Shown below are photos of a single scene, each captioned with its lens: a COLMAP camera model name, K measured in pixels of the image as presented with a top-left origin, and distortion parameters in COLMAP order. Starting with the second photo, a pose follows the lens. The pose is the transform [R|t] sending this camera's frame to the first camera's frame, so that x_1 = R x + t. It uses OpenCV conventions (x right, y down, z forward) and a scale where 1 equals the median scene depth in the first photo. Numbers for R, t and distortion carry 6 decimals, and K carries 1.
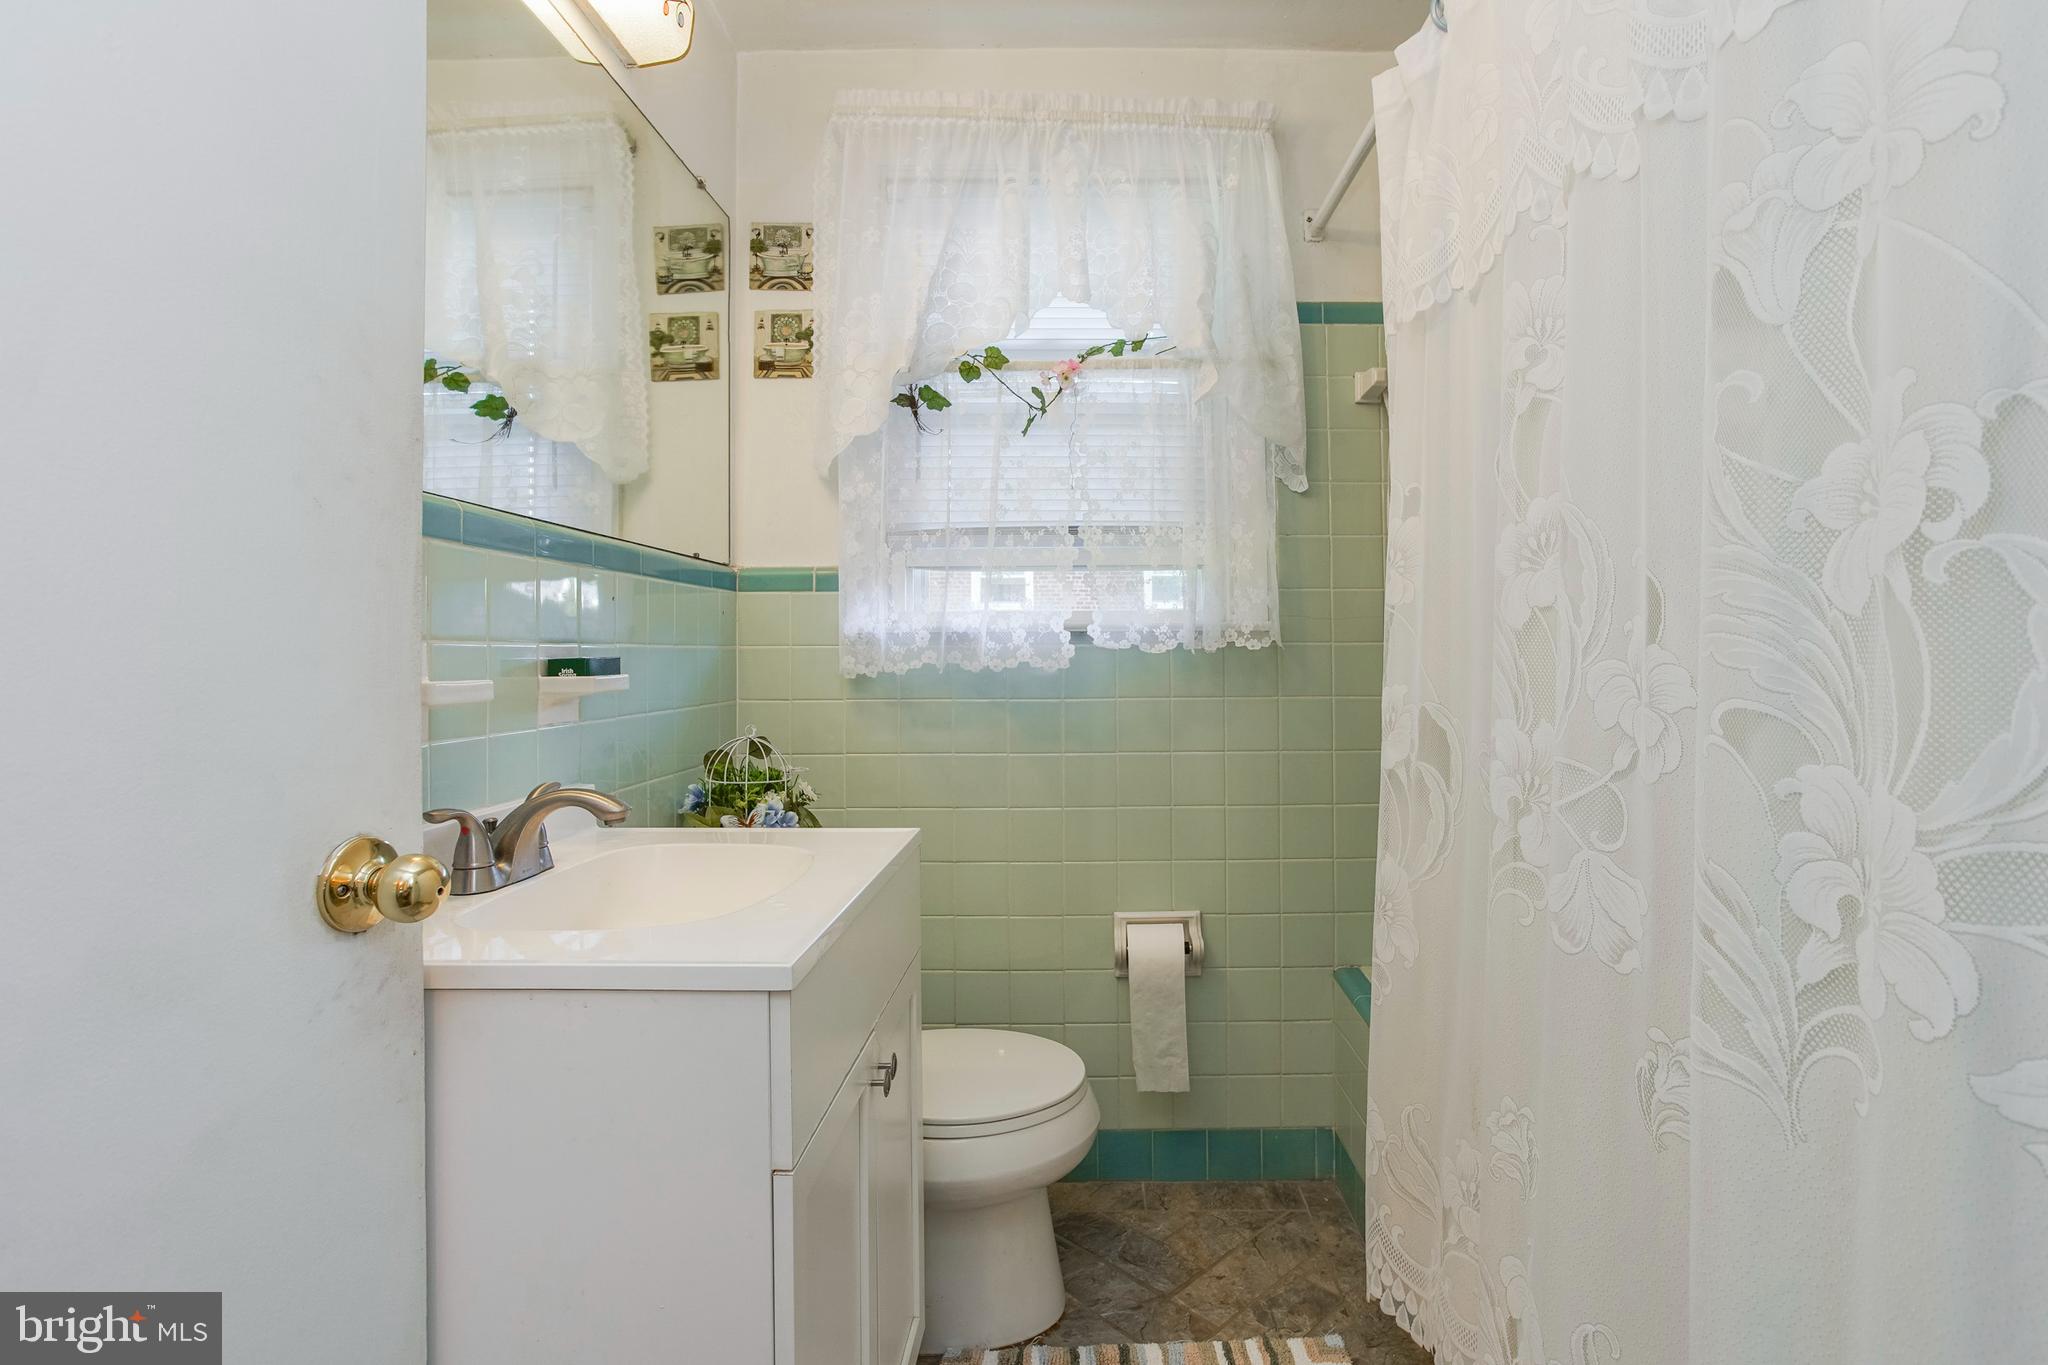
lens RADIAL K [[1000.0, 0, 1103.7], [0, 1000.0, 628.9], [0, 0, 1]] dist [-0.060683, 0.037582]
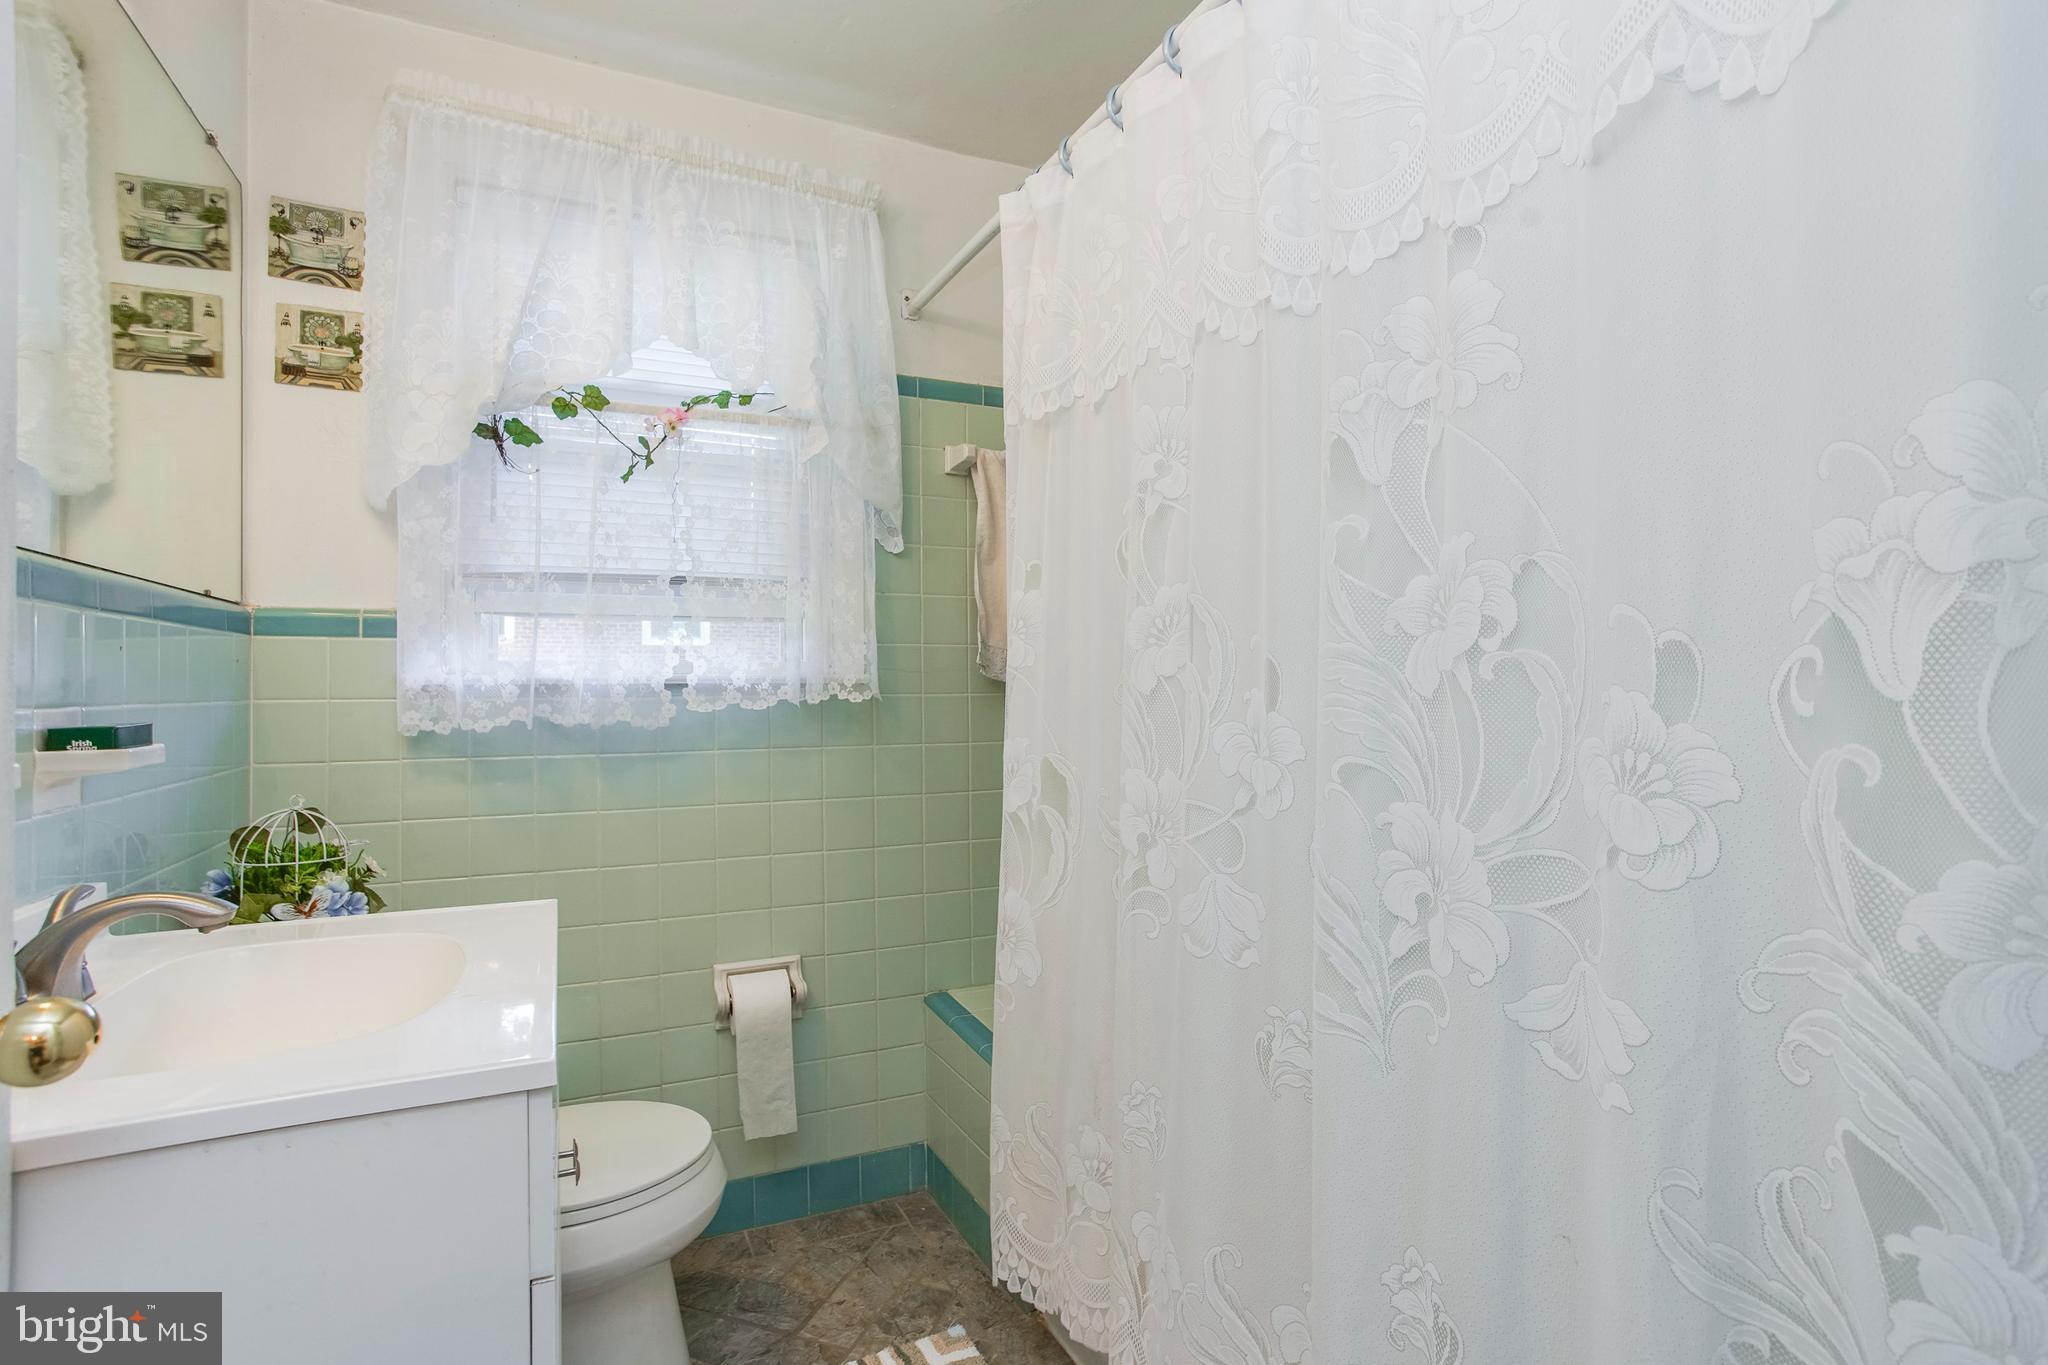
lens RADIAL K [[984.4, 0, 1027.1], [0, 984.4, 665.1], [0, 0, 1]] dist [-0.059034, 0.038518]
pose [[0.908643, 0.008455, 0.417489, -0.122100], [-0.008617, 0.999962, -0.001497, -0.018065], [-0.417486, -0.002237, 0.908681, -0.017517]]
